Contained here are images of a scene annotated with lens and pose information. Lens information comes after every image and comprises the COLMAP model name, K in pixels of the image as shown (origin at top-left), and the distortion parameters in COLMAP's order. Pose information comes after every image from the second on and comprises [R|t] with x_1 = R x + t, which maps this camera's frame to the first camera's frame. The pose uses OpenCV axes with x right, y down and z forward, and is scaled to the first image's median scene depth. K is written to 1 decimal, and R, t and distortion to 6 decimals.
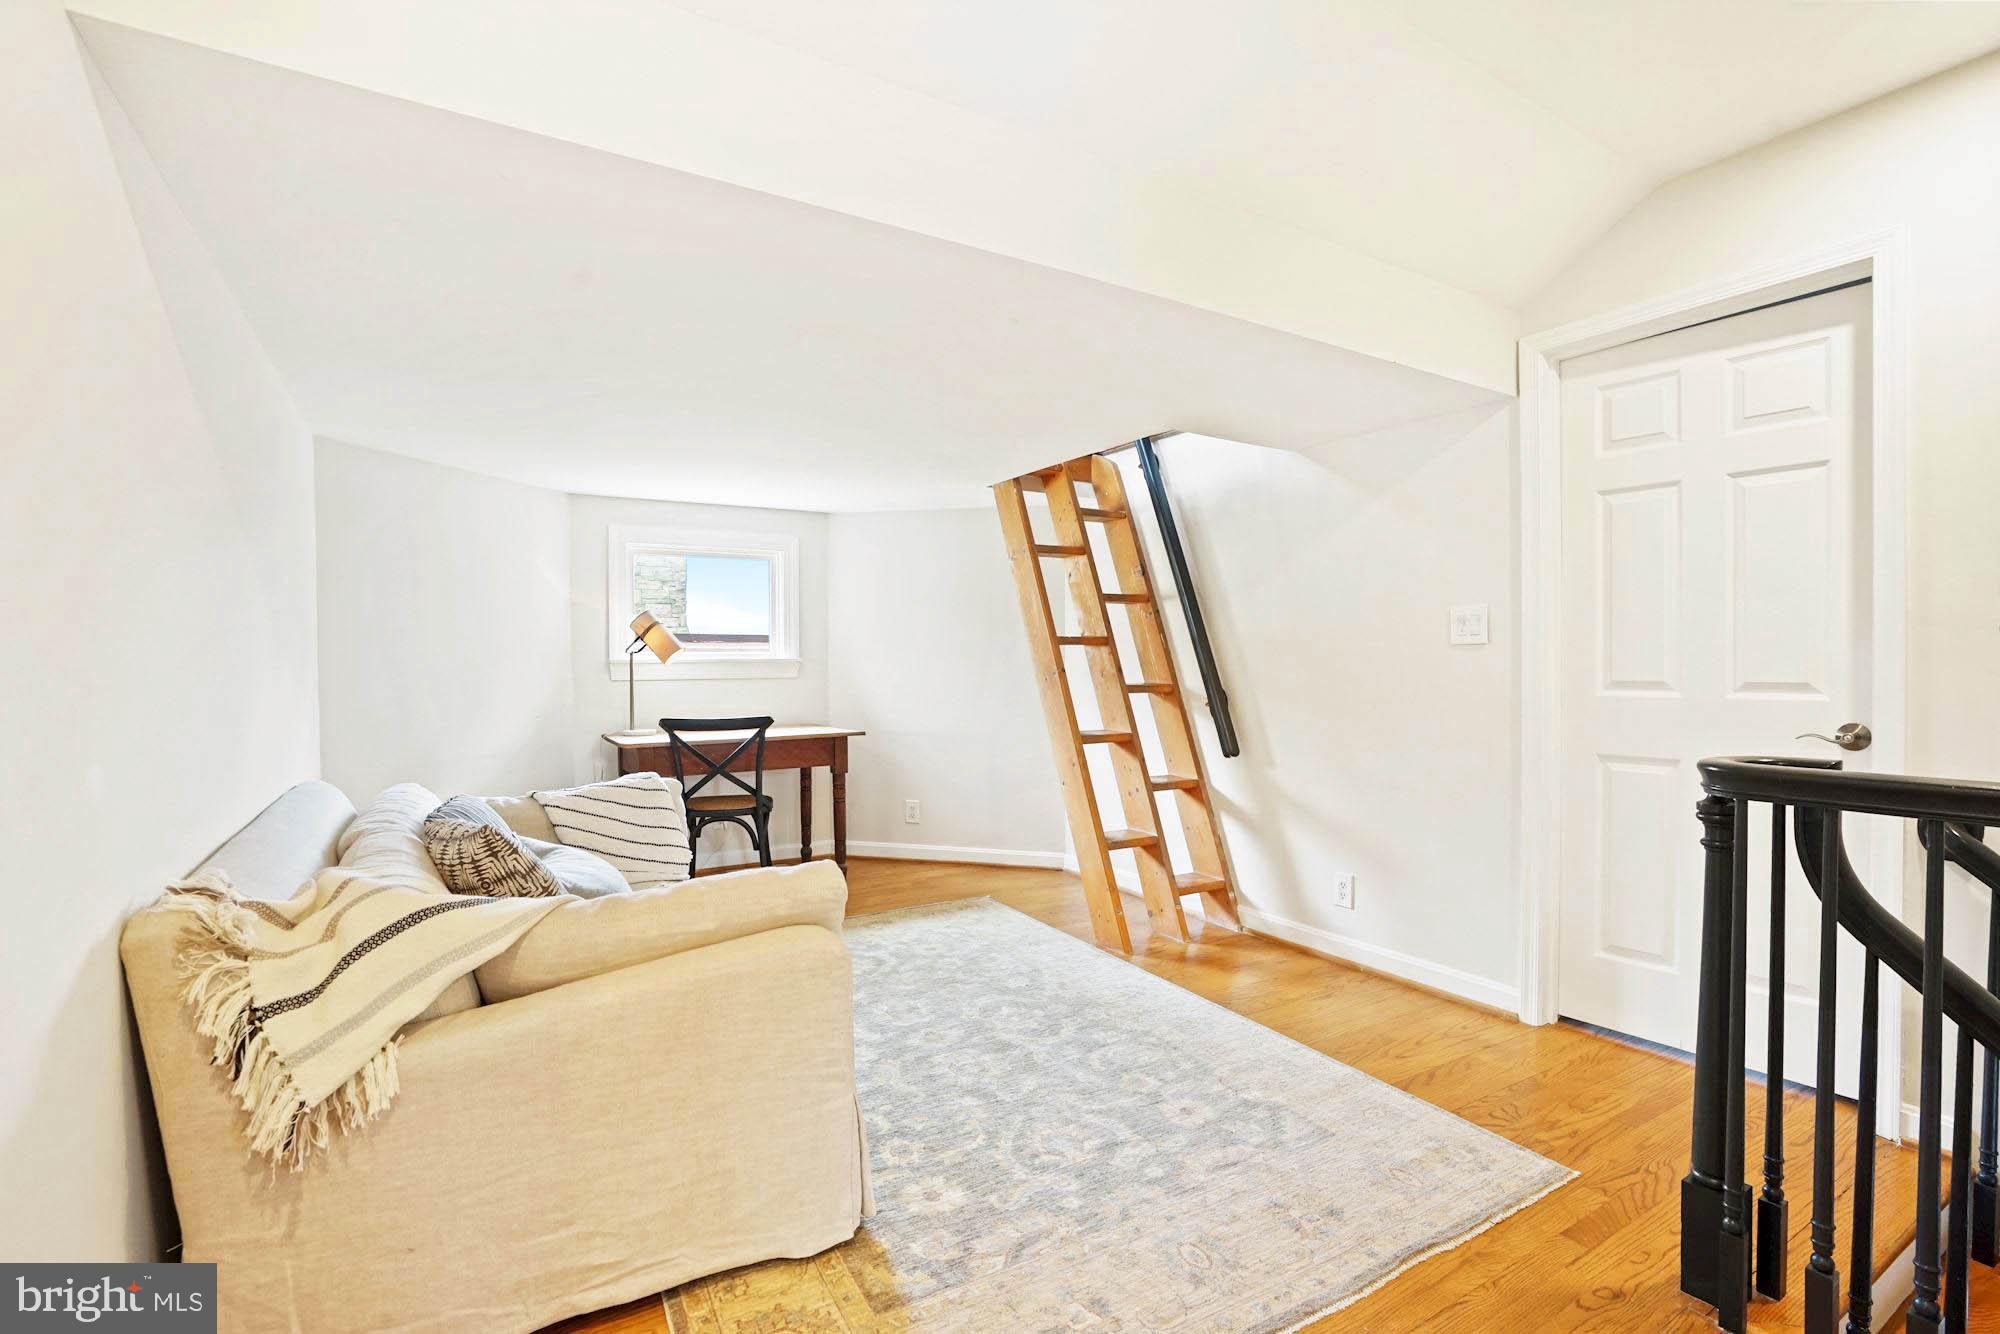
lens RADIAL K [[919.0, 0, 1000.1], [0, 919.0, 667.7], [0, 0, 1]] dist [-0.007620, 0.006657]
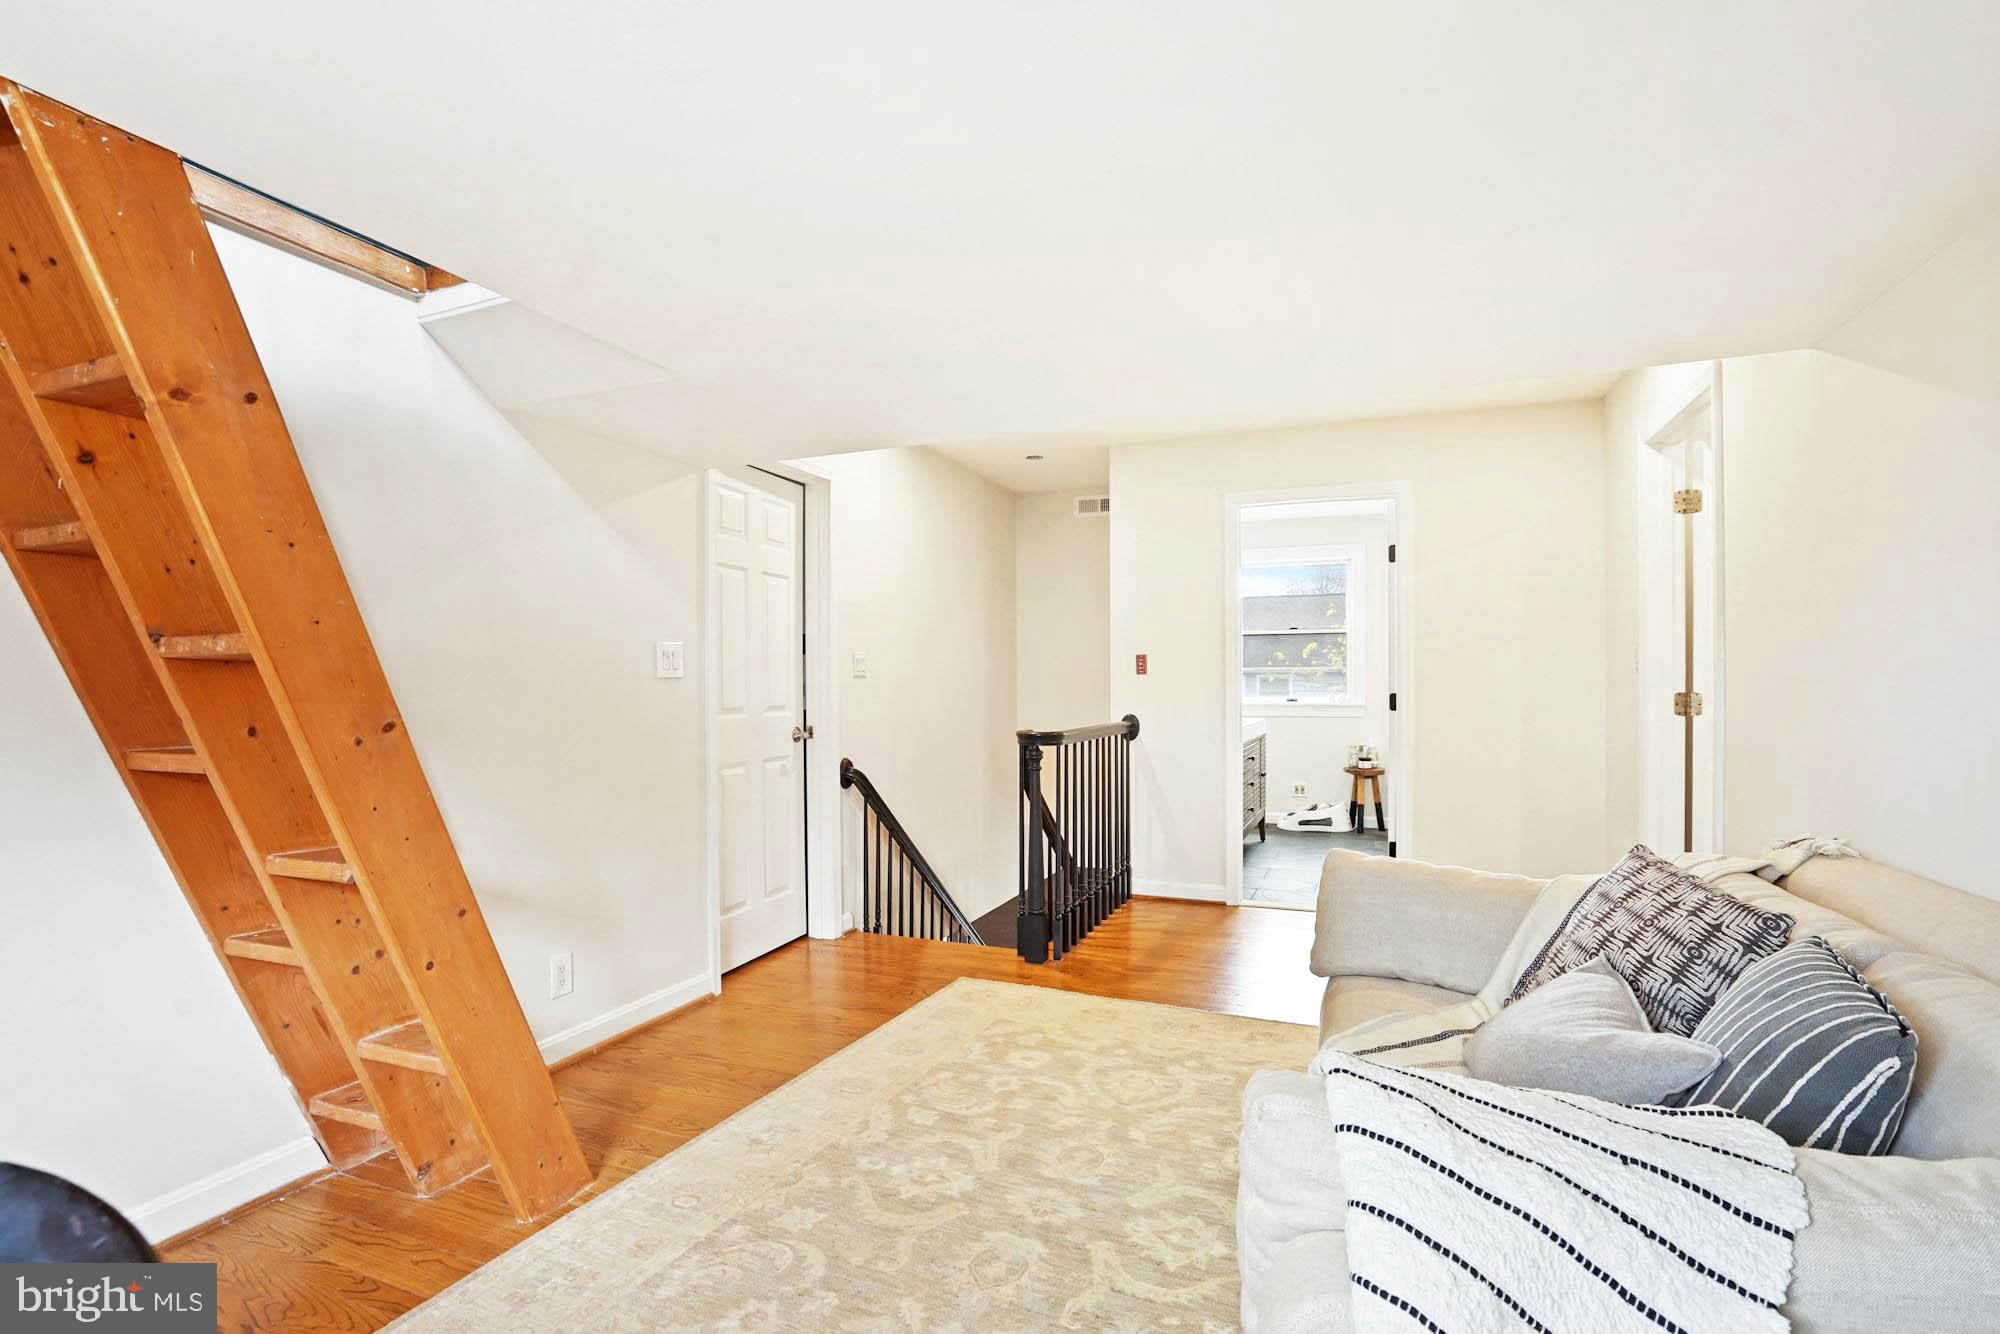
lens RADIAL K [[919.0, 0, 1003.4], [0, 919.0, 681.1], [0, 0, 1]] dist [-0.007620, 0.006657]
pose [[-0.580161, 0.005104, 0.814486, -0.722559], [0.007185, 0.999974, -0.001148, -0.021835], [-0.814470, 0.005186, -0.580182, 1.598048]]
